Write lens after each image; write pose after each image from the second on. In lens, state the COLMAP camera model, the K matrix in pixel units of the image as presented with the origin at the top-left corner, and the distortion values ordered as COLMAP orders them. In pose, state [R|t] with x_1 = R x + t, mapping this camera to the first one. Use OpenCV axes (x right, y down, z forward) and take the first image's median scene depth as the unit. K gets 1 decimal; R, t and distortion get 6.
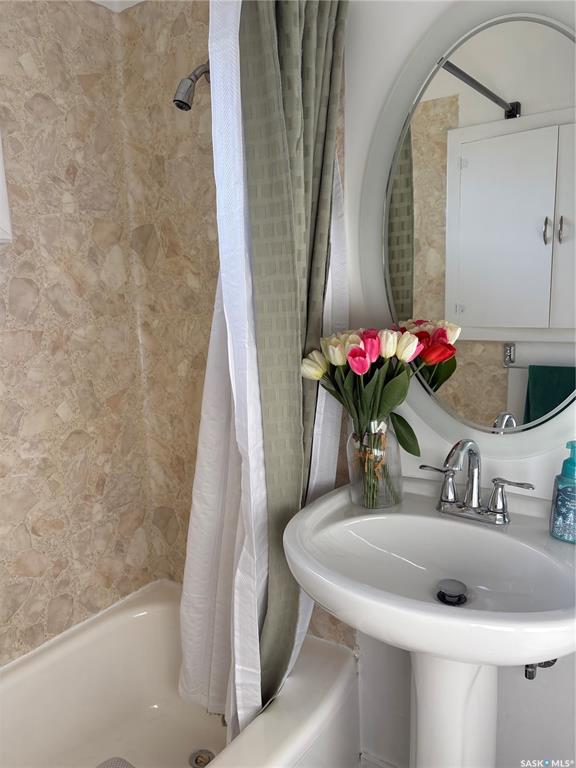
lens RADIAL K [[587.1, 0, 281.5], [0, 587.1, 410.8], [0, 0, 1]] dist [0.050150, -0.051773]
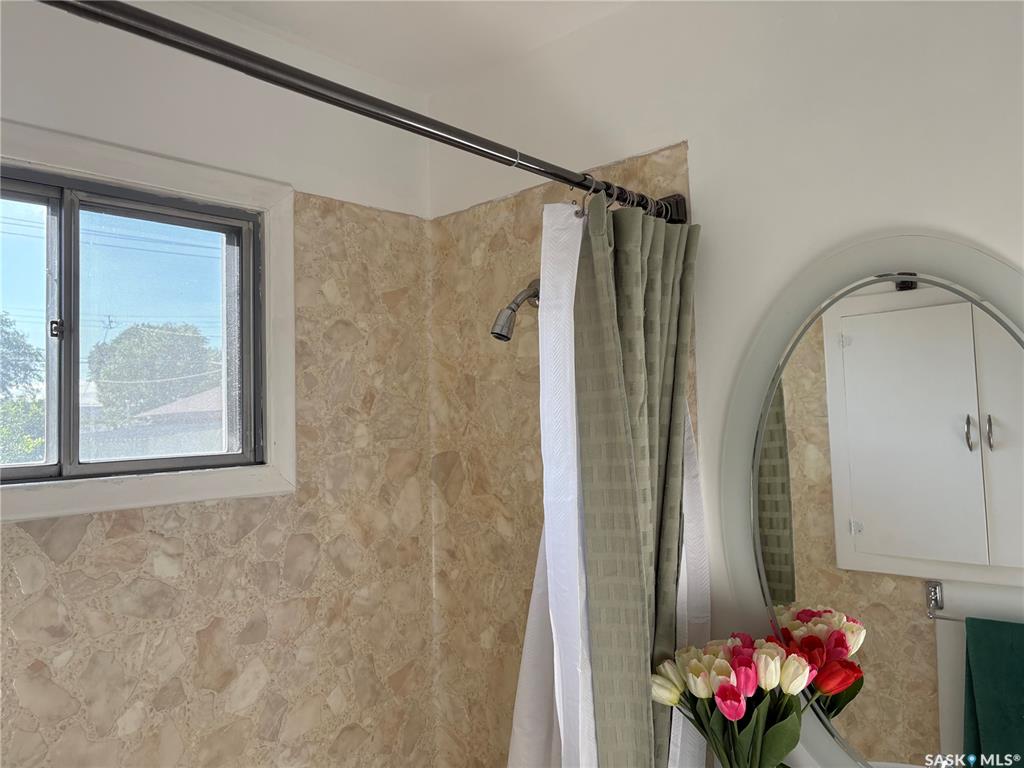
lens RADIAL K [[782.9, 0, 504.7], [0, 782.9, 375.0], [0, 0, 1]] dist [0.050150, -0.051773]
pose [[0.992747, -0.001416, -0.120213, -0.023965], [-0.026654, 0.972455, -0.231562, -0.187452], [0.117230, 0.233086, 0.965364, -0.076818]]
